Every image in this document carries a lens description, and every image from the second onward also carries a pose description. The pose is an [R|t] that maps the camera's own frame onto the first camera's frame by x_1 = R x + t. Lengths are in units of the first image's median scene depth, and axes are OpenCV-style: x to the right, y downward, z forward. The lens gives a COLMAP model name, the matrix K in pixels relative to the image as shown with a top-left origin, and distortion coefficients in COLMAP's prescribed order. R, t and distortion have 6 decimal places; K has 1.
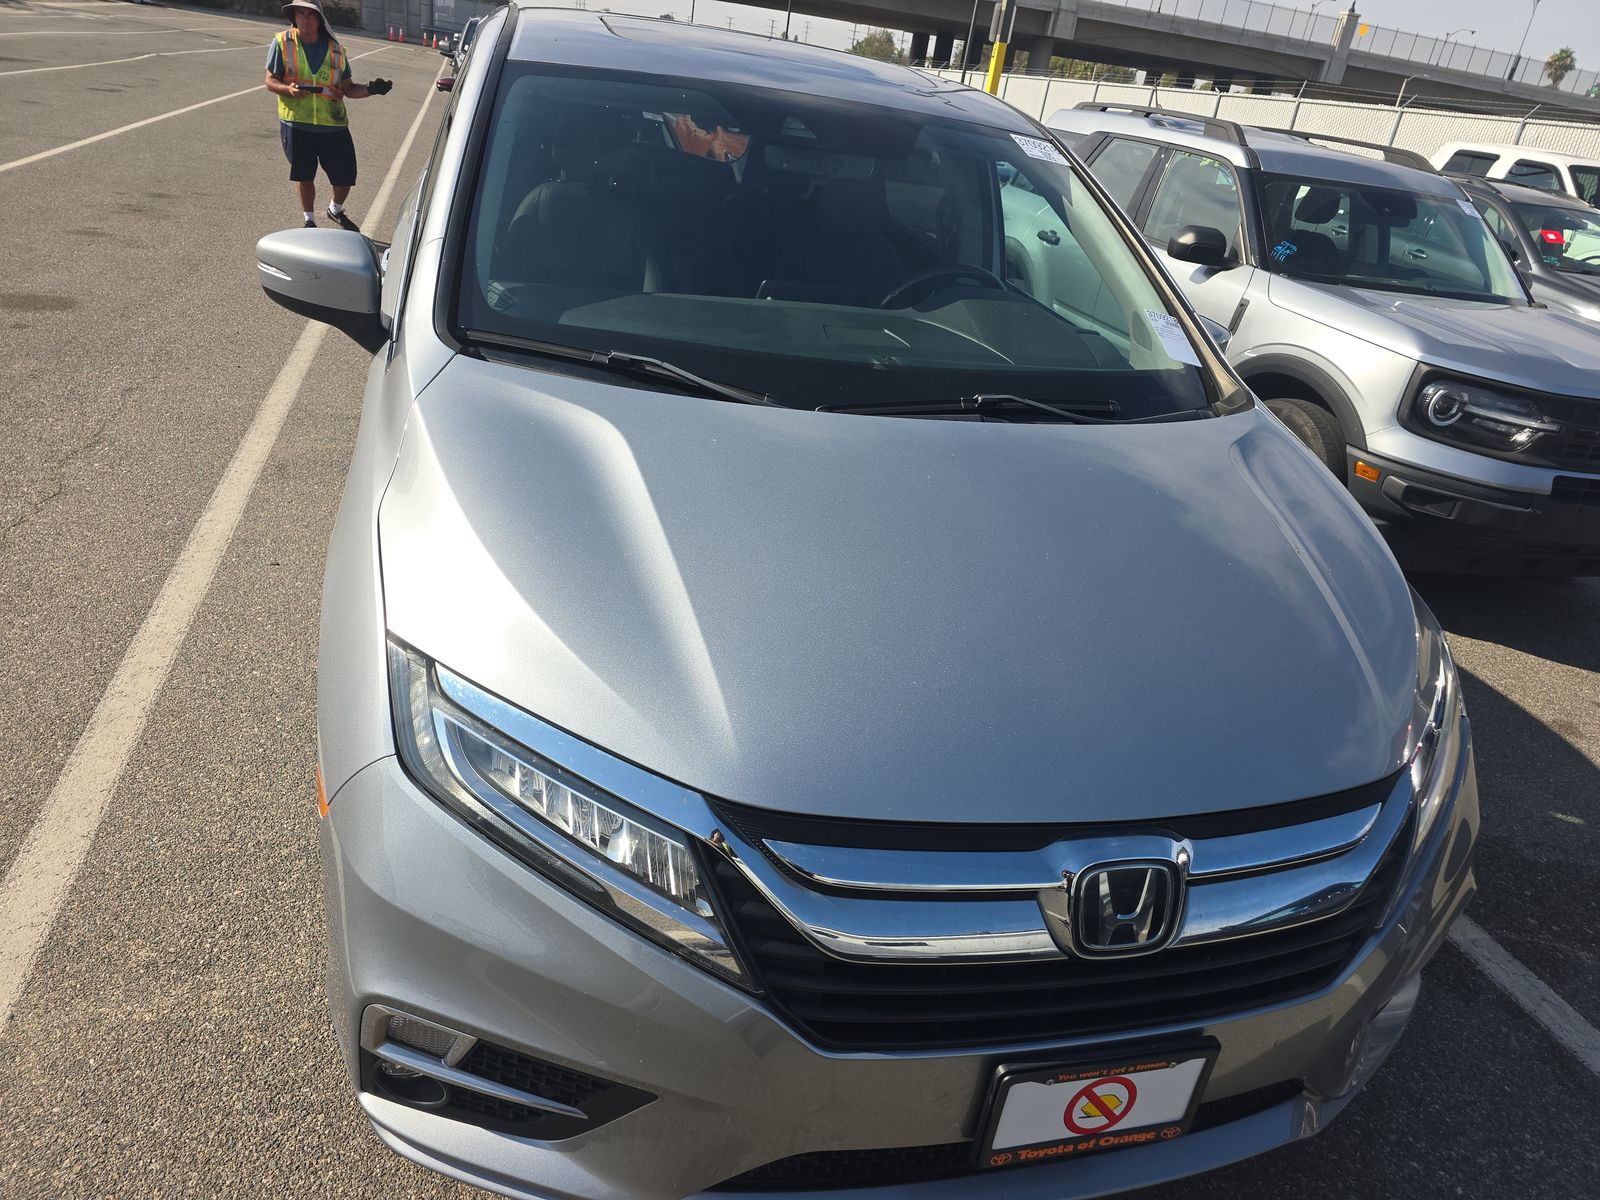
lens RADIAL K [[1071.1, 0, 795.3], [0, 1071.1, 592.8], [0, 0, 1]] dist [0.061028, -0.055674]
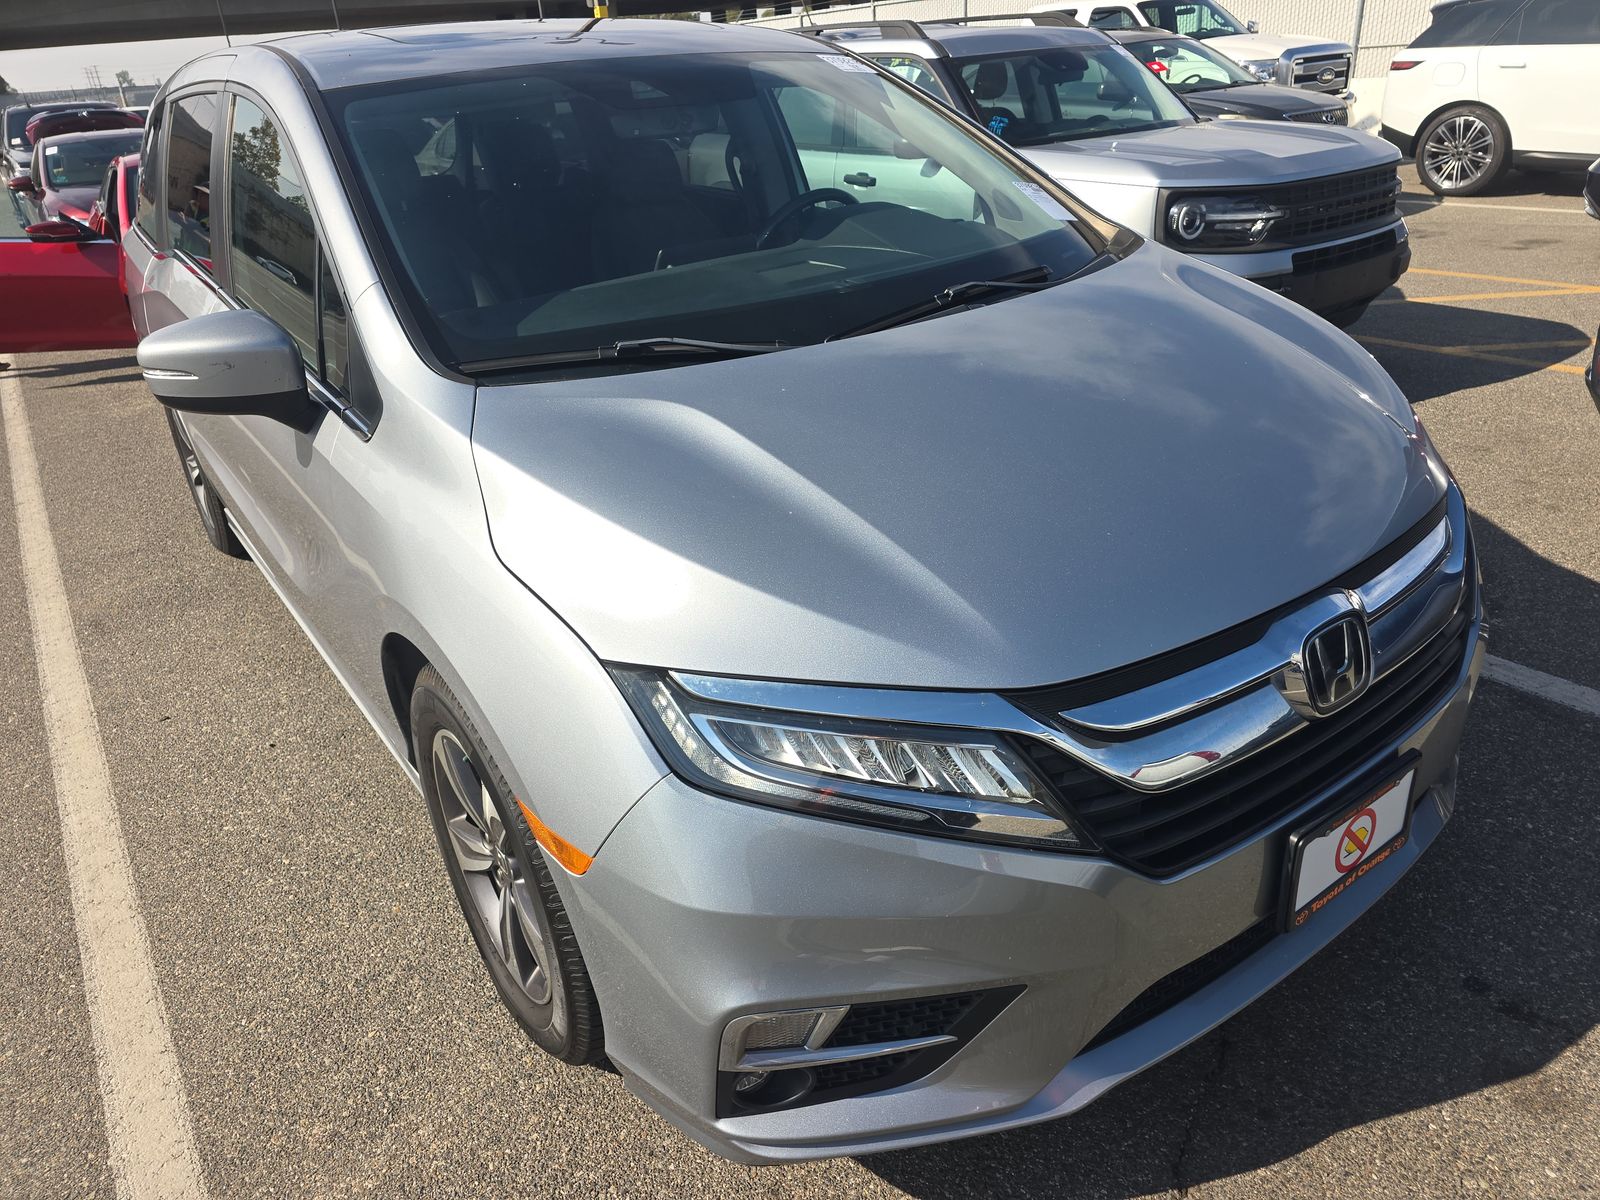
lens RADIAL K [[1071.1, 0, 795.3], [0, 1071.1, 592.8], [0, 0, 1]] dist [0.061028, -0.055674]
pose [[0.919567, -0.328888, 0.215008, -0.250852], [0.323966, 0.944240, 0.058791, -0.013835], [-0.222355, 0.015593, 0.974841, 0.019386]]
